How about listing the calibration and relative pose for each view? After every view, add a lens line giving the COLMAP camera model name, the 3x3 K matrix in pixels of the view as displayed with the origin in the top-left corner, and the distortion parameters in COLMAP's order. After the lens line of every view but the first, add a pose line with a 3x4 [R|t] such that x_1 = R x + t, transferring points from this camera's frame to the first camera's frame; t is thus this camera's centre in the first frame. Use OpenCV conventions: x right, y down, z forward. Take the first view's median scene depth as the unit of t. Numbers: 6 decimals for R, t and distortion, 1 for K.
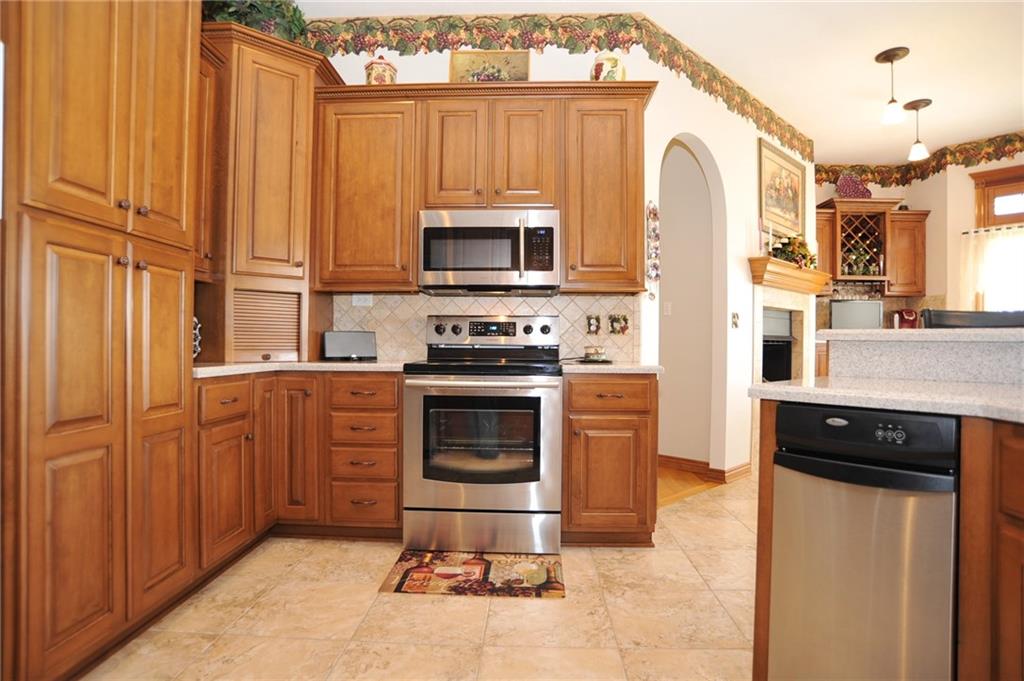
lens RADIAL K [[559.4, 0, 512.0], [0, 559.4, 340.5], [0, 0, 1]] dist [-0.002231, 0.000235]
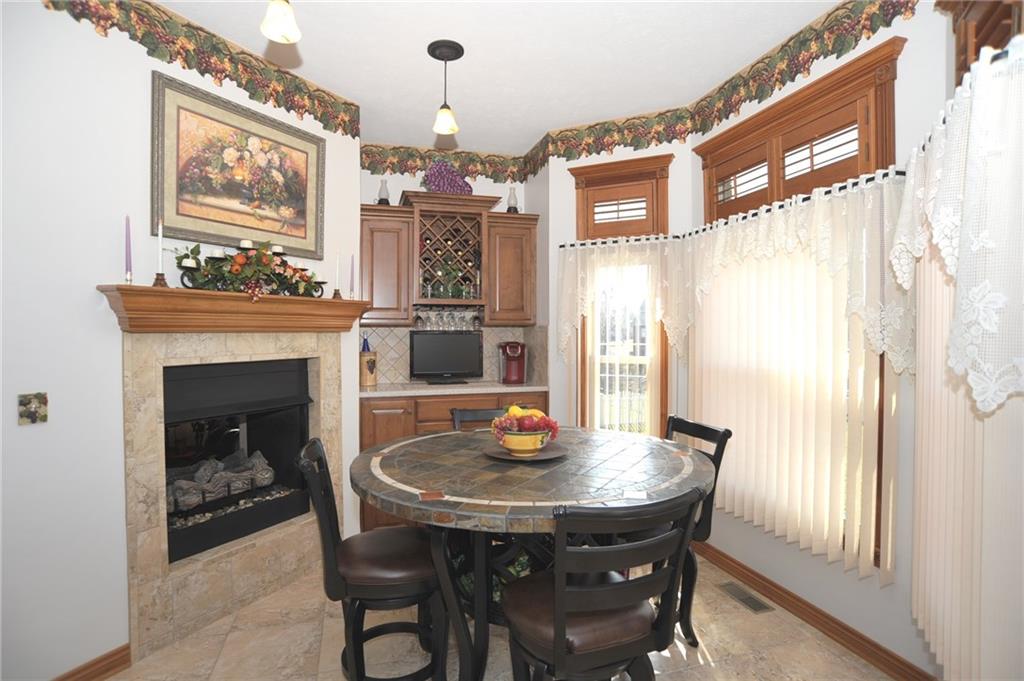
lens RADIAL K [[522.3, 0, 512.7], [0, 522.3, 343.4], [0, 0, 1]] dist [-0.106204, 0.054513]
pose [[0.953160, -0.024460, 0.301475, 0.525023], [0.015301, 0.999348, 0.032704, -0.083051], [-0.302078, -0.026559, 0.952913, 0.340249]]
